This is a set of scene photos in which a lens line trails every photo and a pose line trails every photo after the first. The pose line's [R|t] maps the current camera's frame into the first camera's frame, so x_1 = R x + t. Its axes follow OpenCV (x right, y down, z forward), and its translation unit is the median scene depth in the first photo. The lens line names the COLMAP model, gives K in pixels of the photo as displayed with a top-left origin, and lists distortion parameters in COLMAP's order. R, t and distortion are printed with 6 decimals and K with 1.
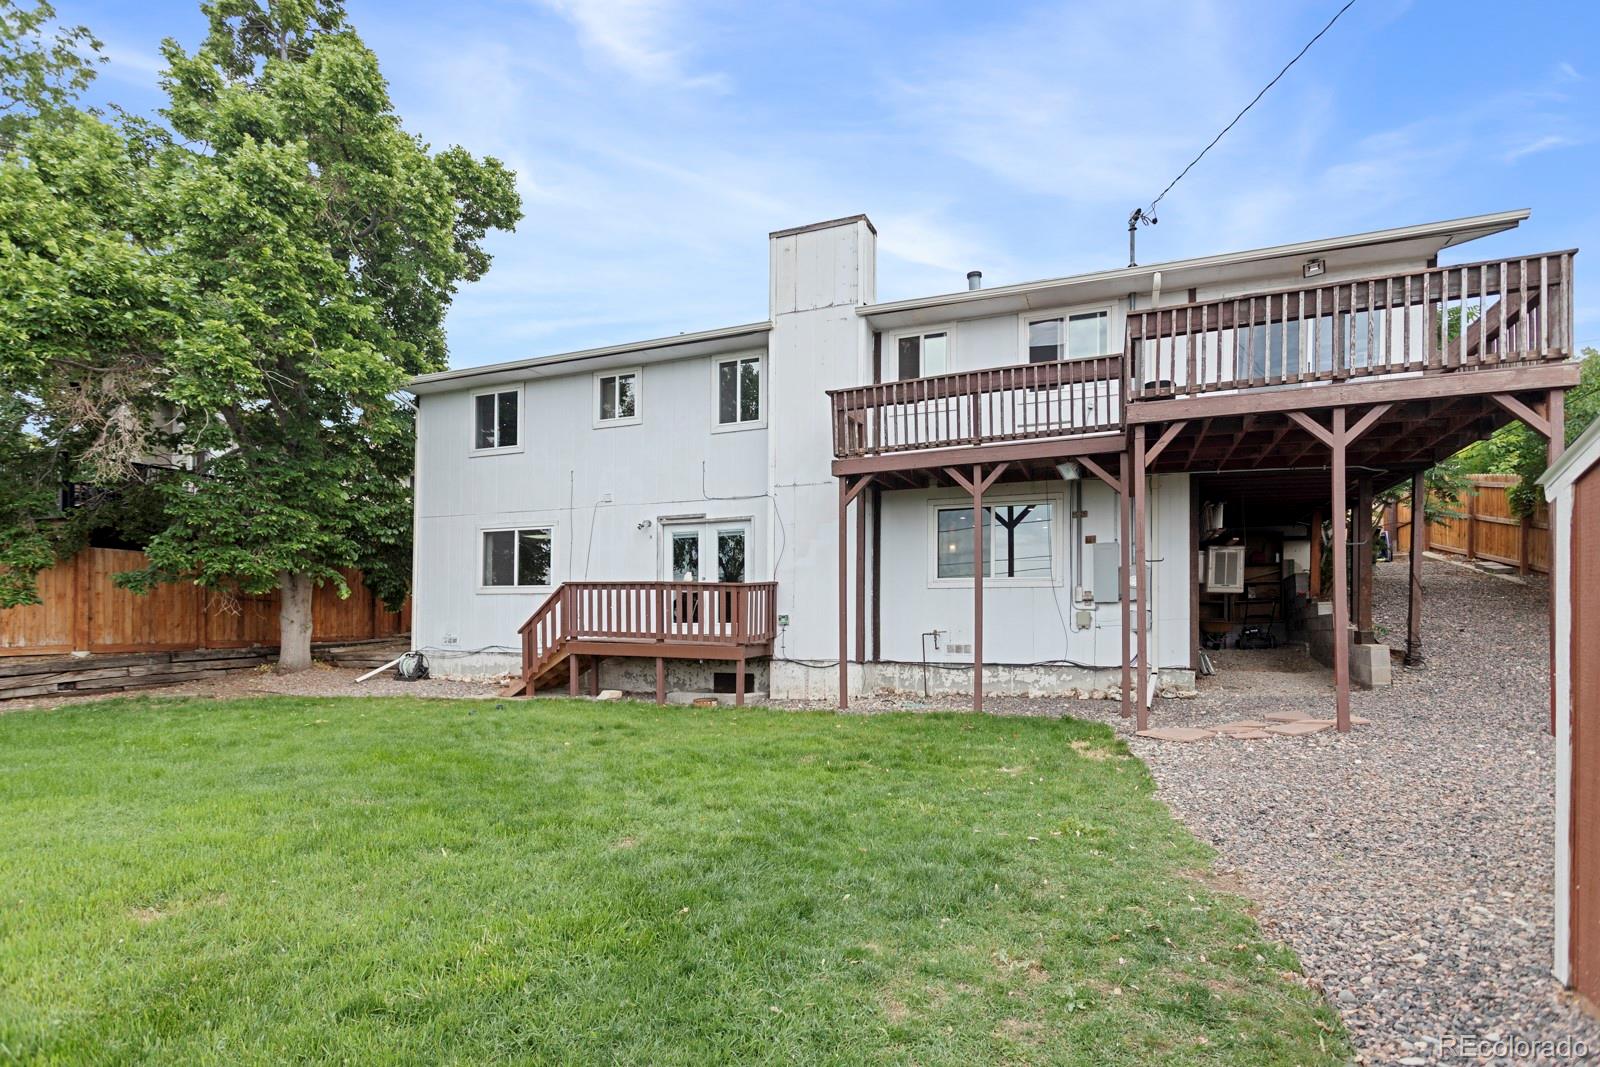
lens RADIAL K [[789.3, 0, 798.9], [0, 789.3, 617.9], [0, 0, 1]] dist [-0.002677, -0.000516]
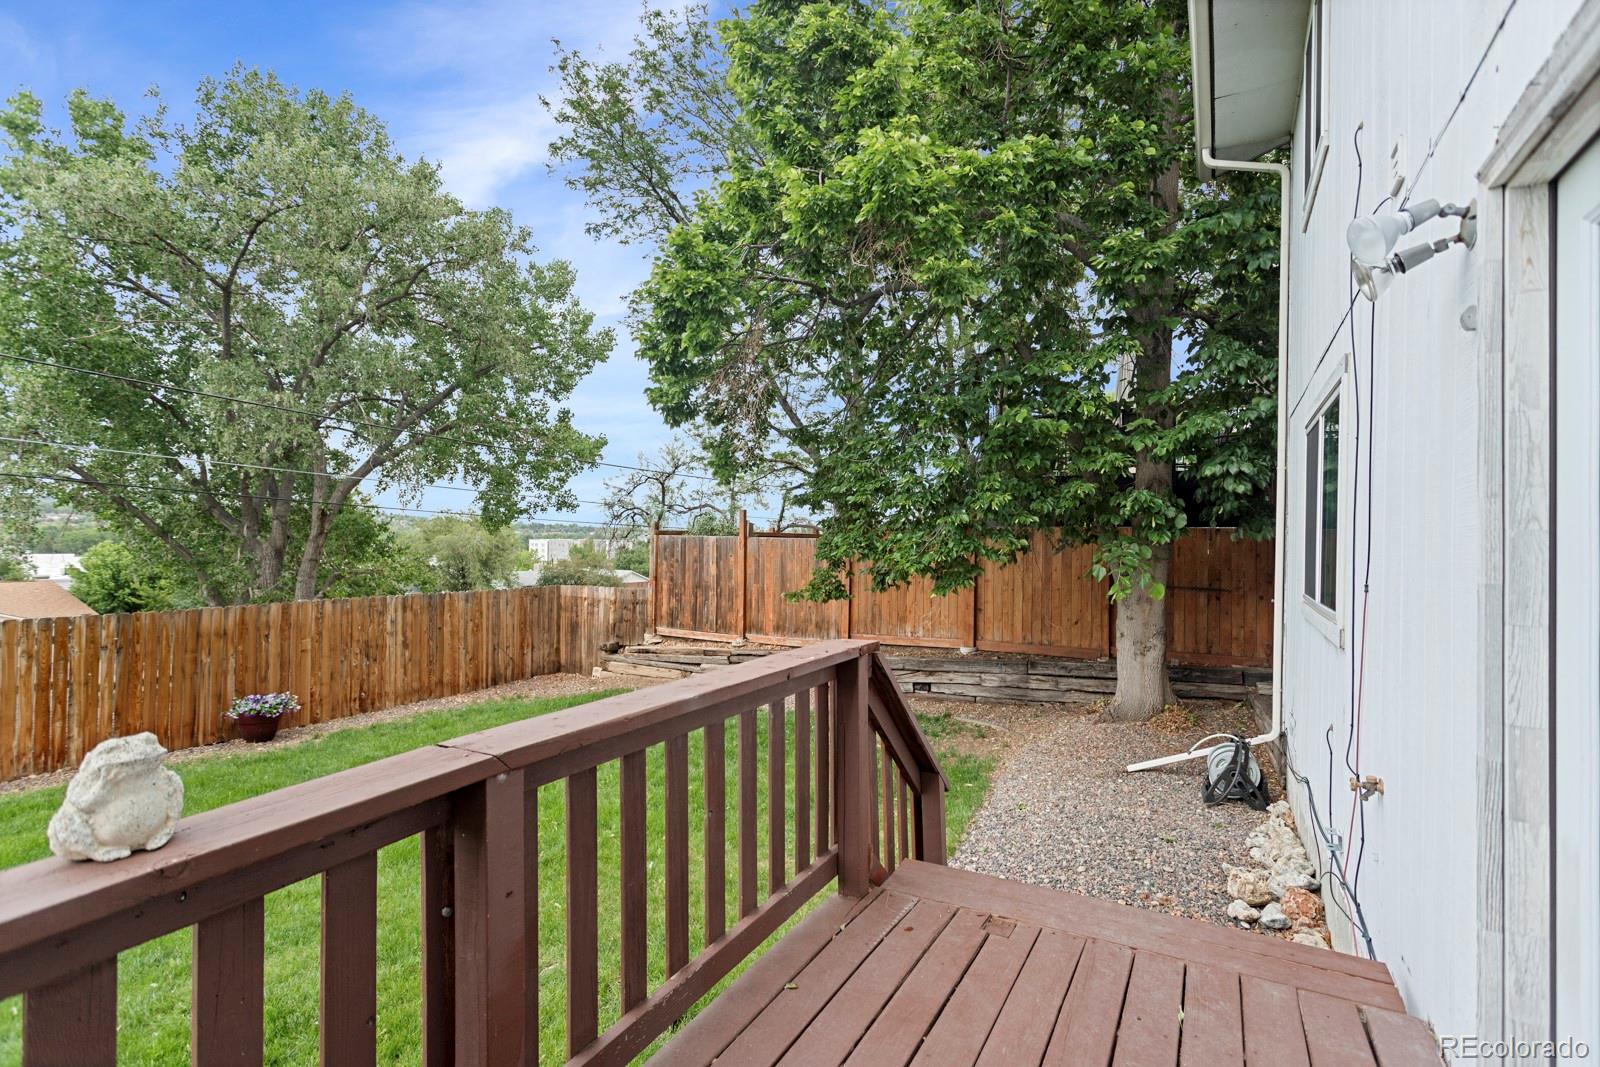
lens RADIAL K [[766.6, 0, 802.2], [0, 766.6, 552.3], [0, 0, 1]] dist [-0.002444, -0.000877]
pose [[-0.098949, 0.006120, -0.995074, -0.042546], [-0.001444, 0.999979, 0.006294, -0.072418], [0.995091, 0.002059, -0.098939, 0.942826]]
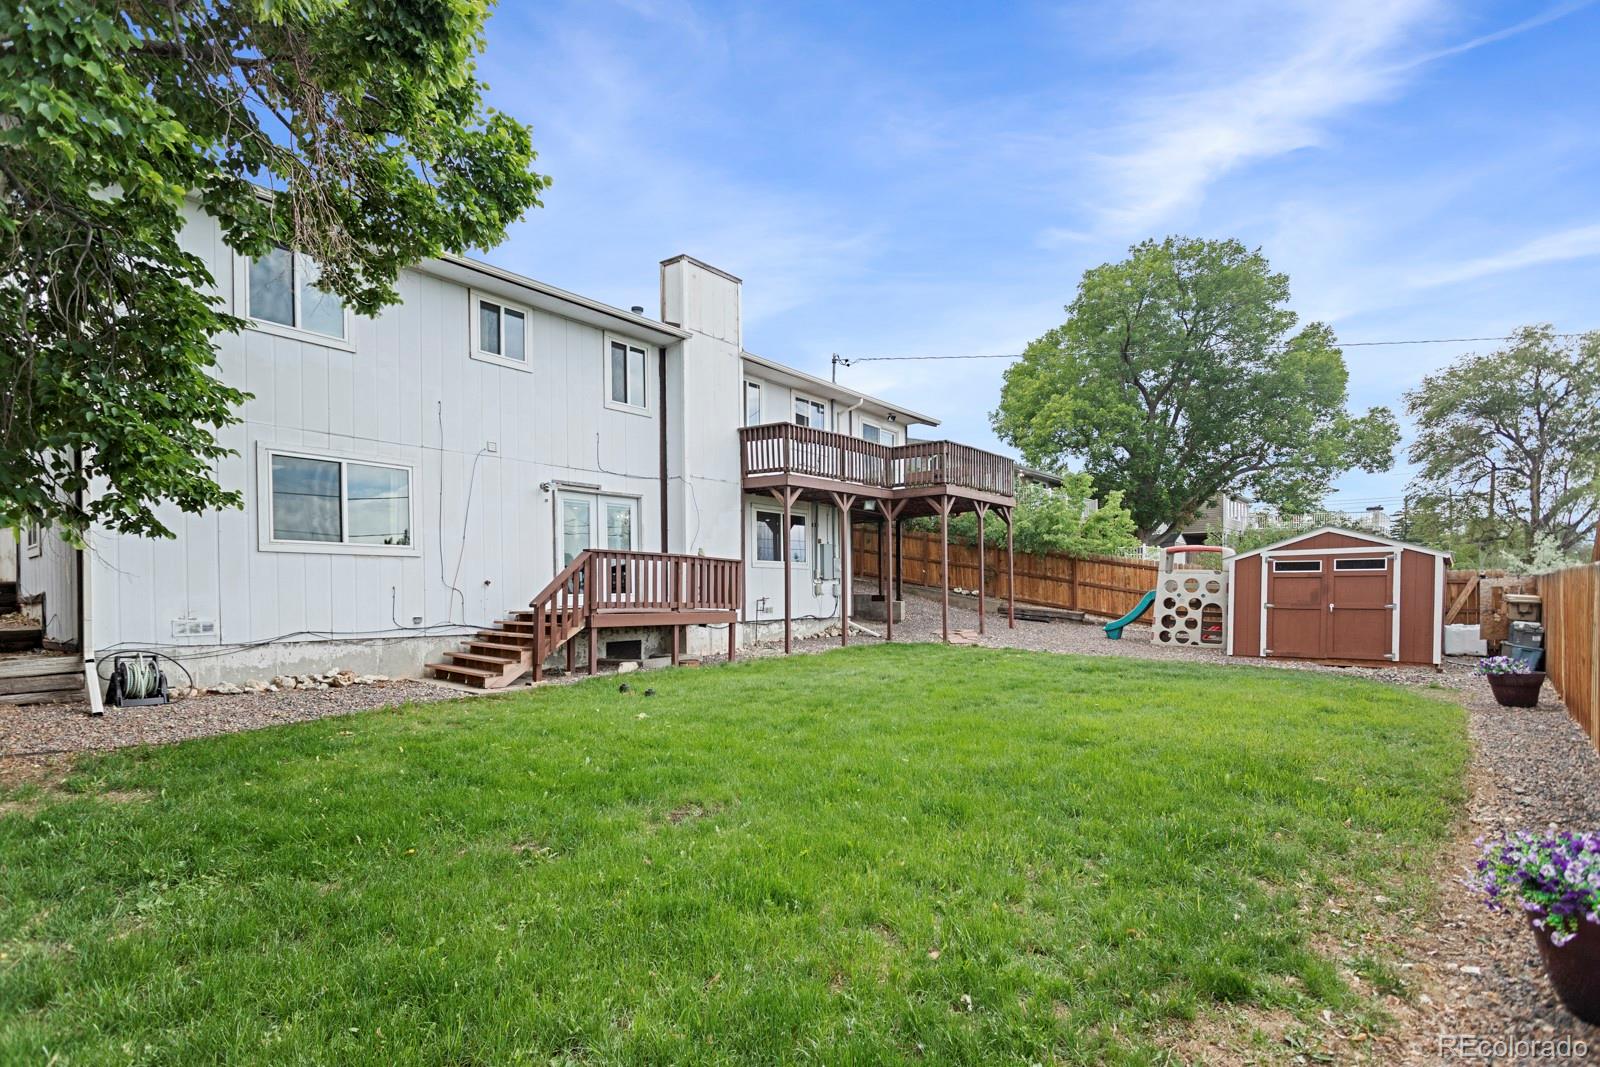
lens RADIAL K [[770.8, 0, 795.8], [0, 770.8, 601.6], [0, 0, 1]] dist [-0.001000, -0.000293]
pose [[0.294536, -0.016487, 0.955498, -1.024086], [0.004414, 0.999864, 0.015892, 0.002329], [-0.955630, -0.000463, 0.294569, 0.487465]]
